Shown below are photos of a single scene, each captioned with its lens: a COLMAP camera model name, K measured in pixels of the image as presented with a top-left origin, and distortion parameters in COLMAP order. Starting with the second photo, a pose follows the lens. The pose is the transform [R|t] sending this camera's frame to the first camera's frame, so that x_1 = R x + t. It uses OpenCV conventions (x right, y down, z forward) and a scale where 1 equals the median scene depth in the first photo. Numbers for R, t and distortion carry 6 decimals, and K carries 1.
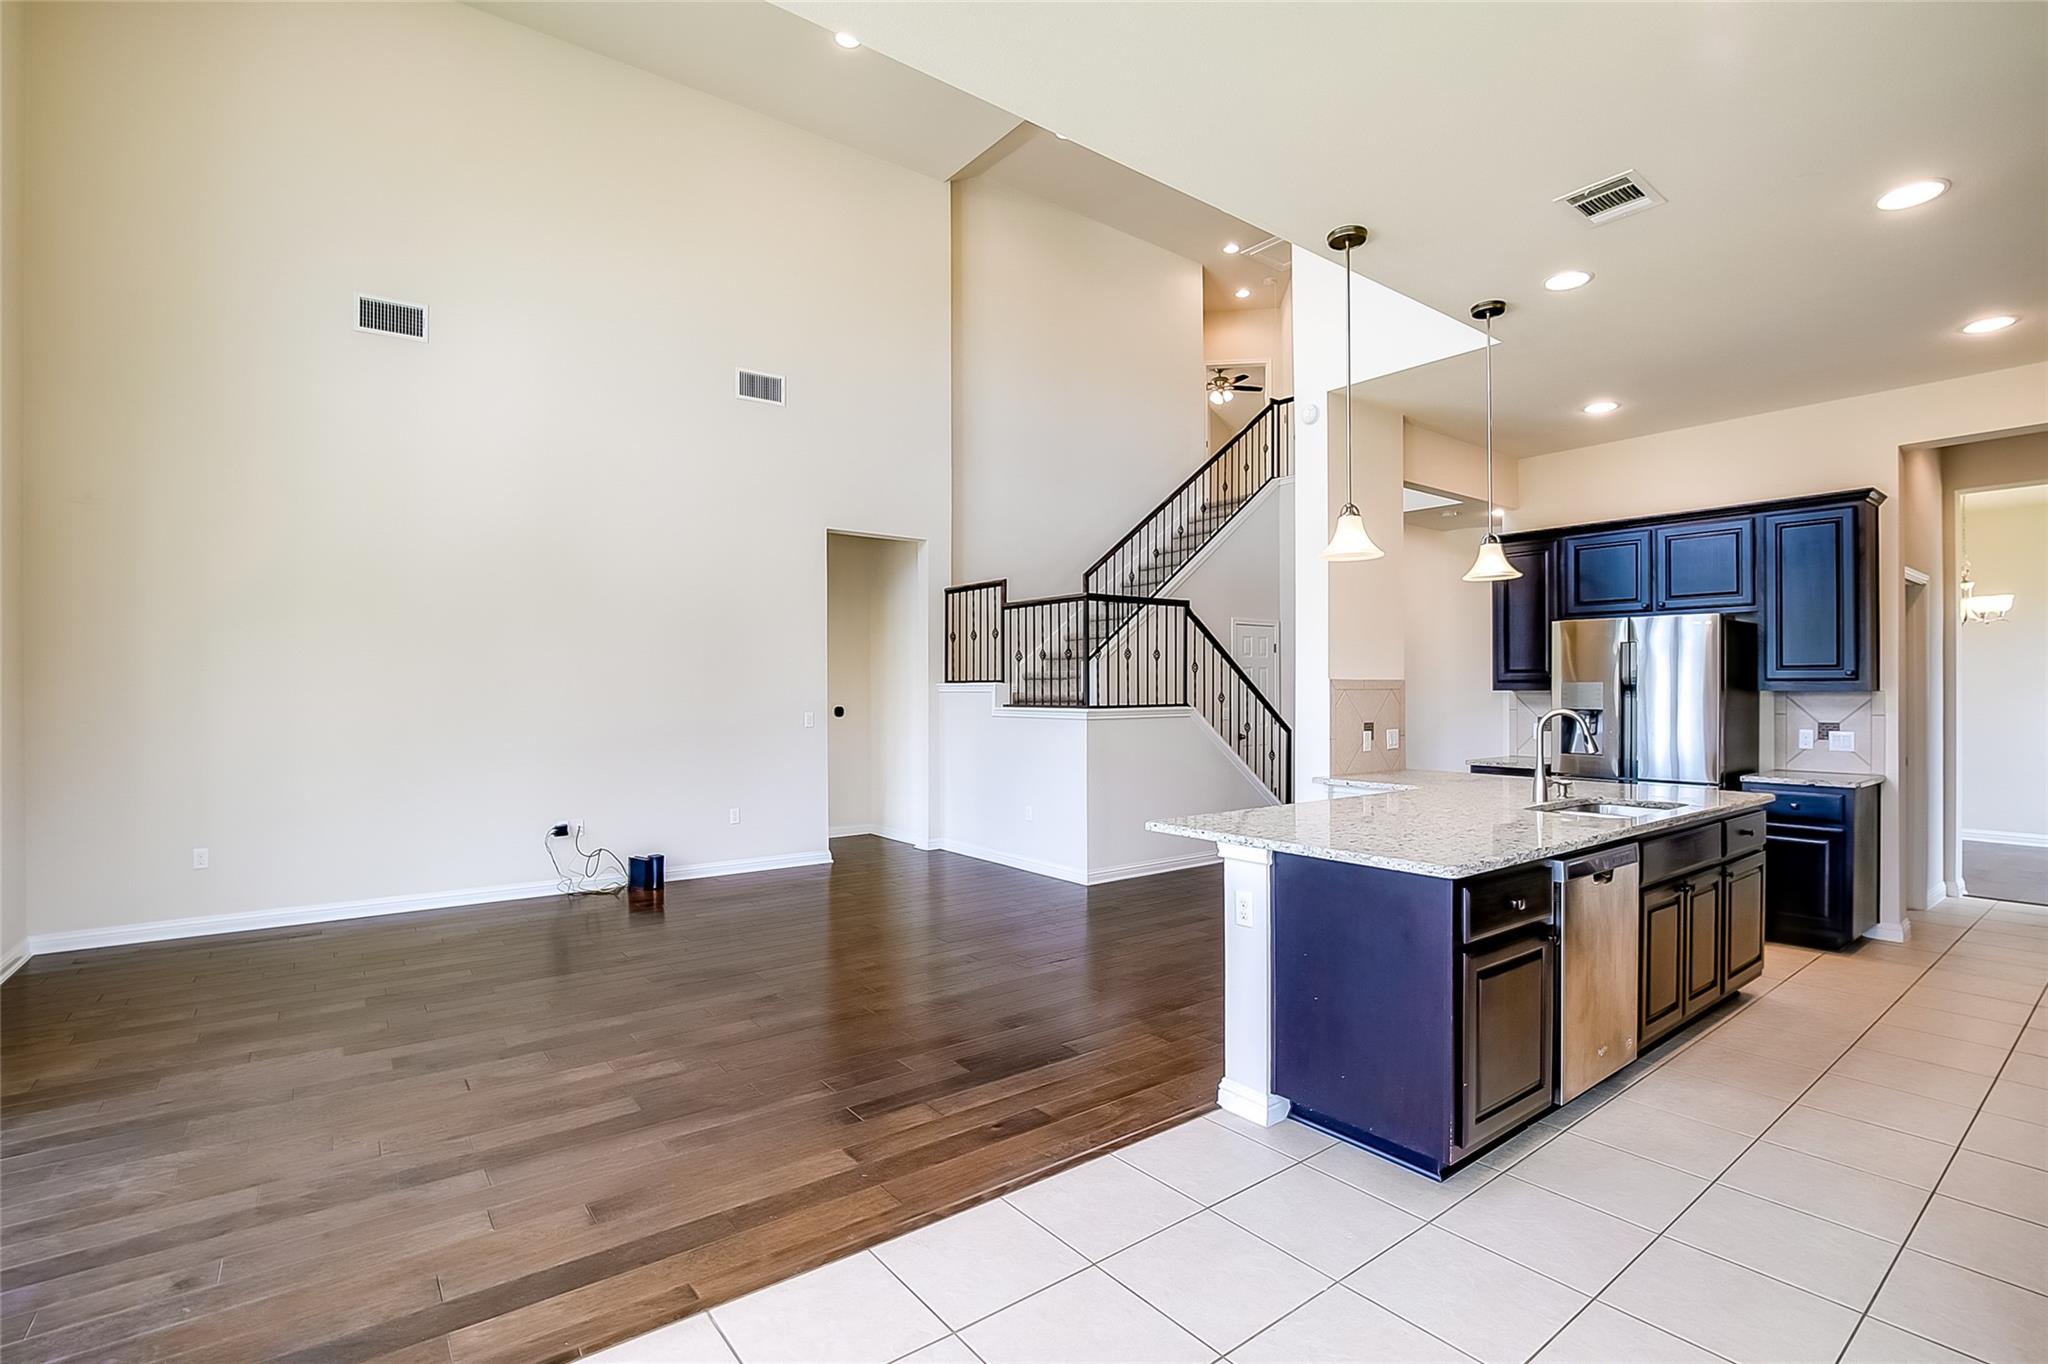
lens RADIAL K [[948.8, 0, 1023.0], [0, 948.8, 687.6], [0, 0, 1]] dist [-0.034383, 0.007212]
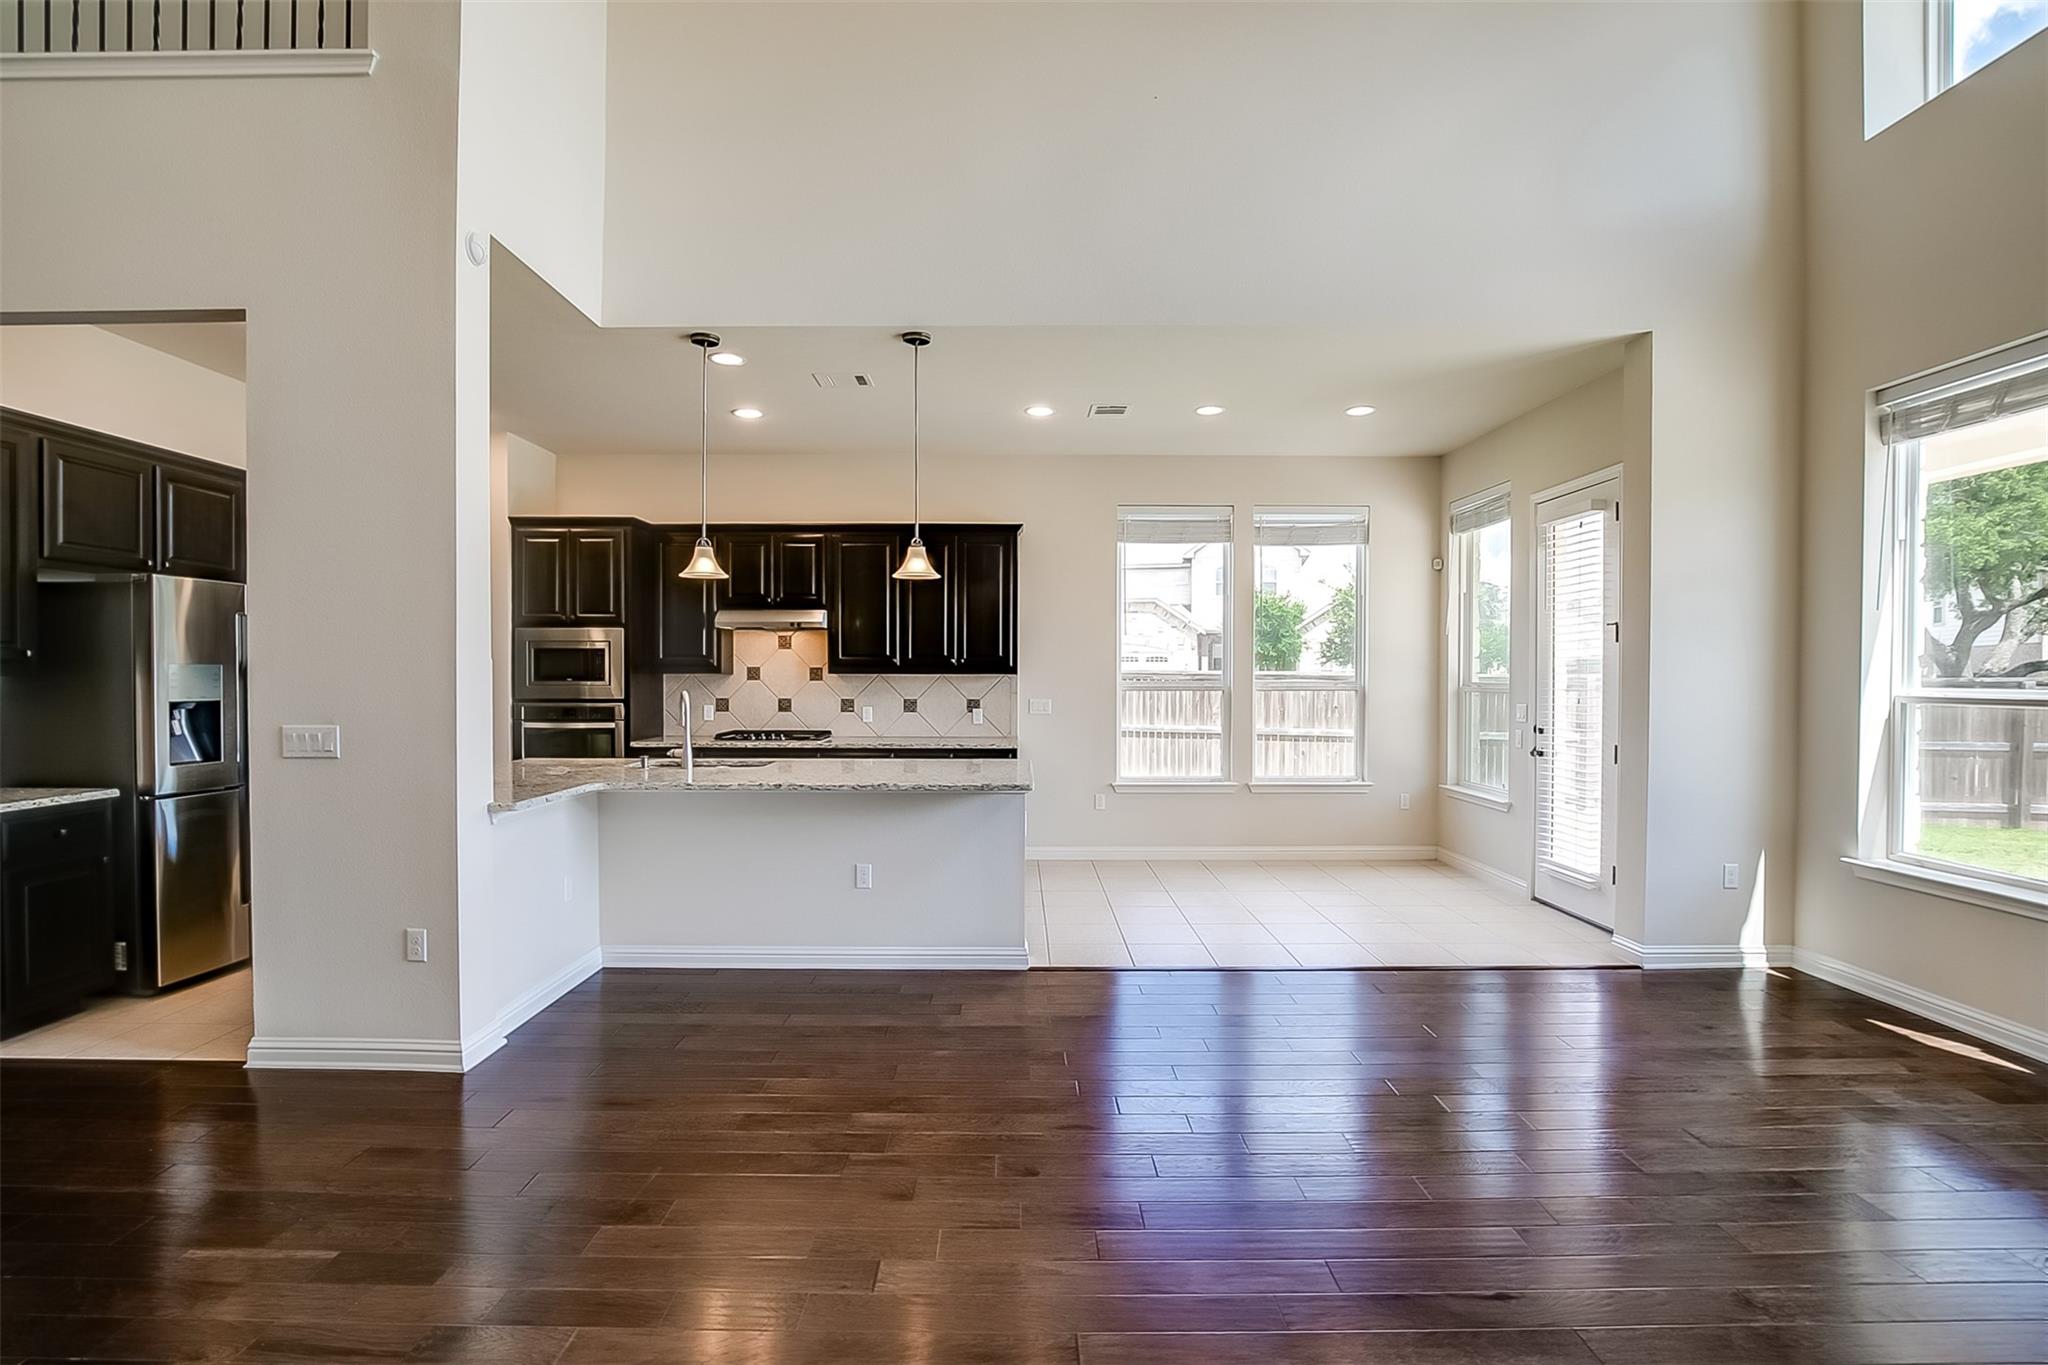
lens RADIAL K [[948.8, 0, 1017.8], [0, 948.8, 689.9], [0, 0, 1]] dist [-0.034383, 0.007212]
pose [[-0.791789, -0.010356, 0.610707, -0.281886], [-0.002156, 0.999897, 0.014161, 0.002074], [-0.610791, 0.009896, -0.791730, 0.933428]]
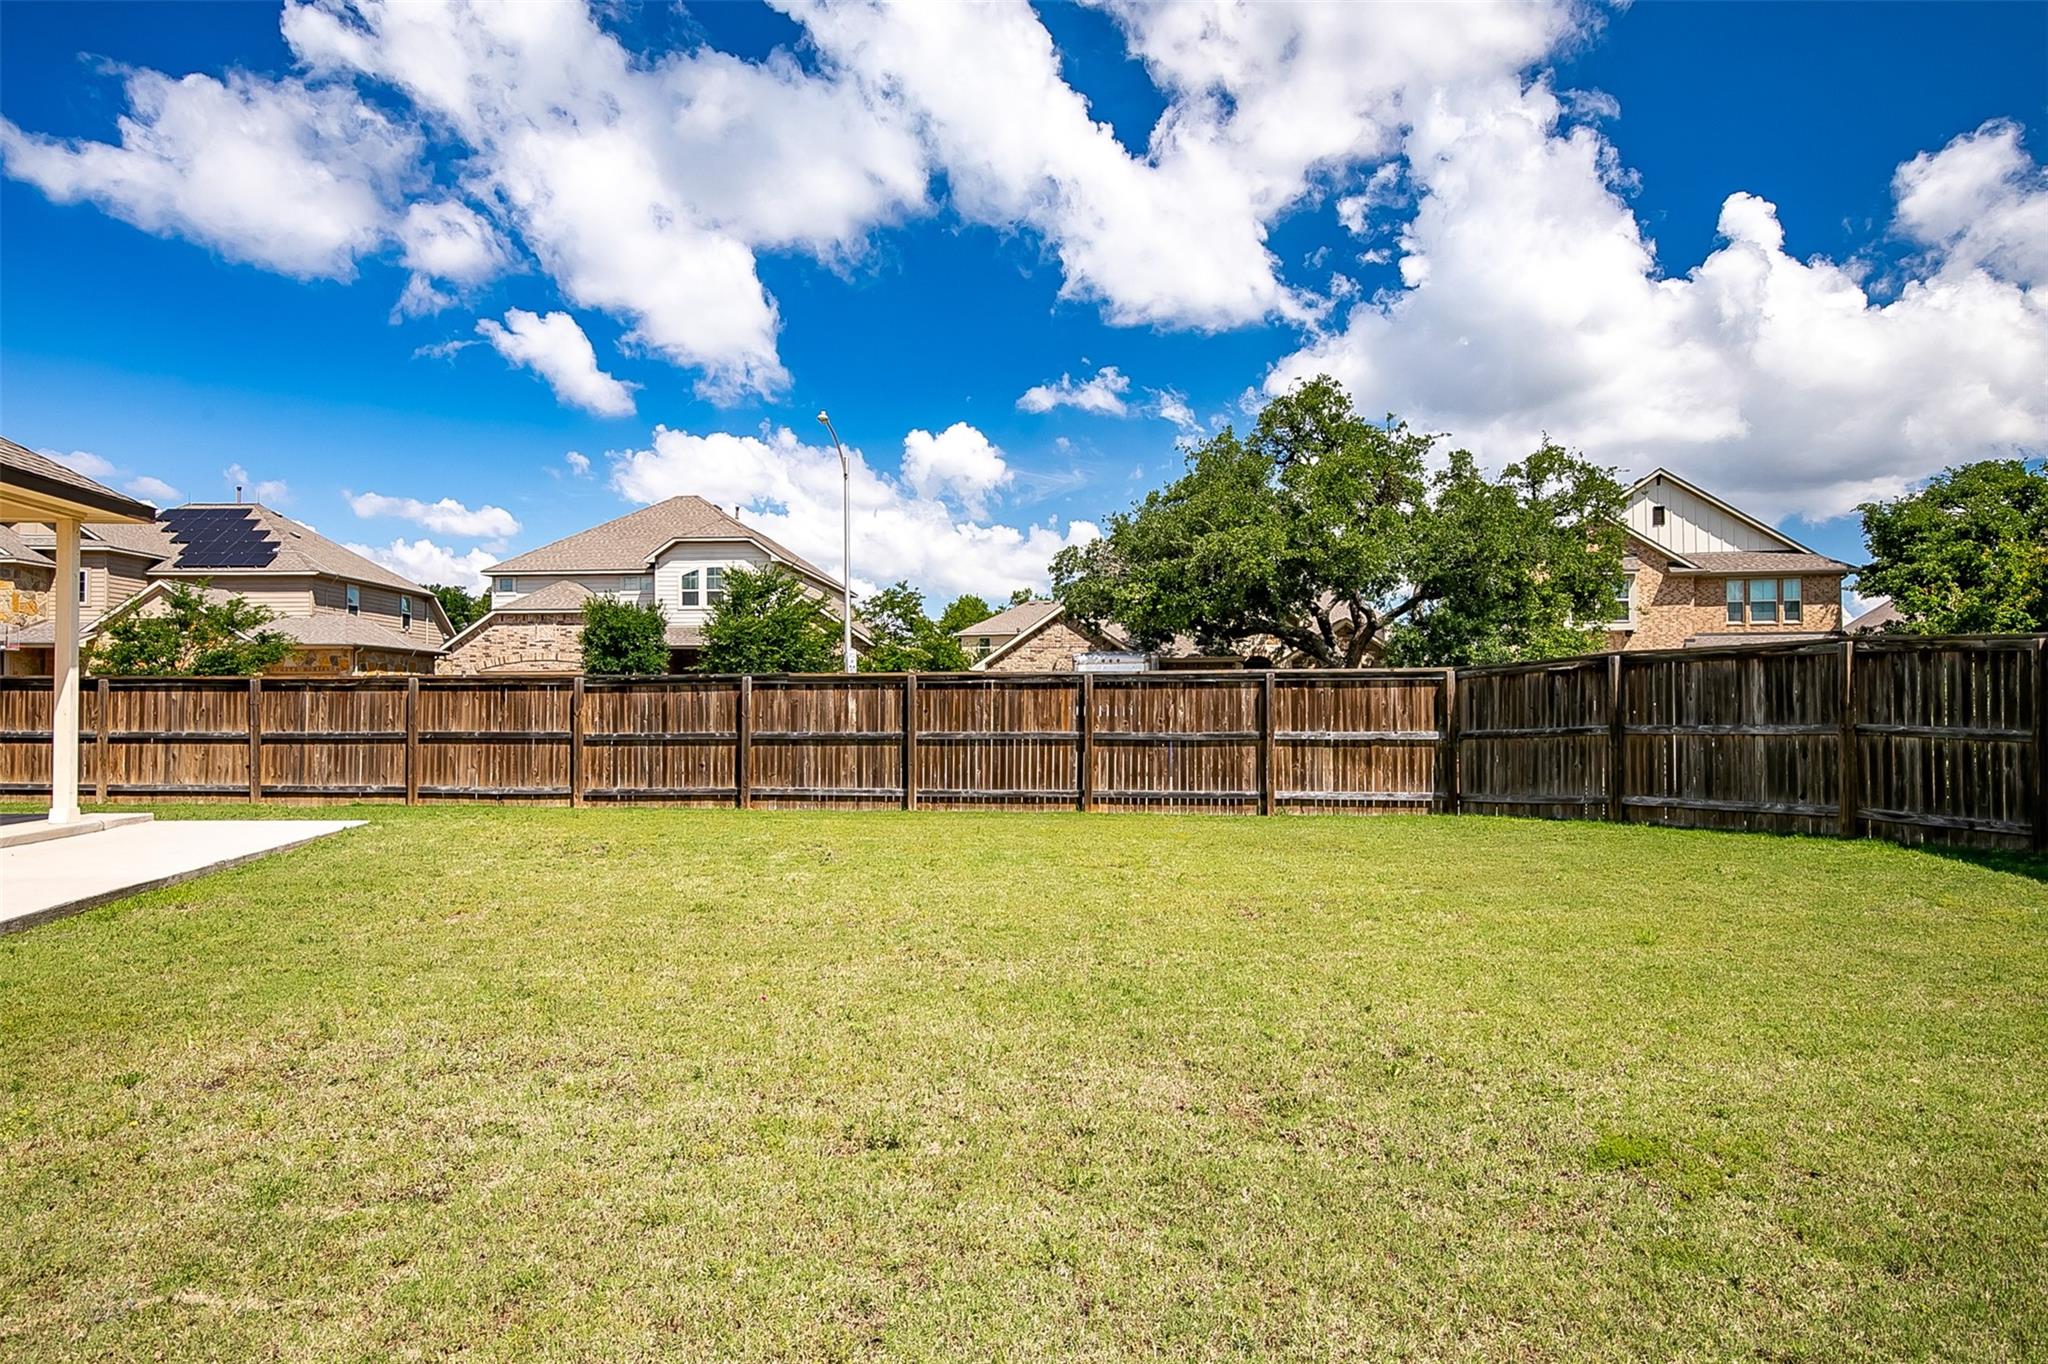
lens RADIAL K [[1173.9, 0, 1005.8], [0, 1173.9, 685.6], [0, 0, 1]] dist [-0.003744, -0.004416]
pose [[-0.887492, 0.014049, 0.460609, -2.146424], [0.005529, 0.999788, -0.019843, 0.068863], [-0.460790, -0.015064, -0.887381, 0.407476]]
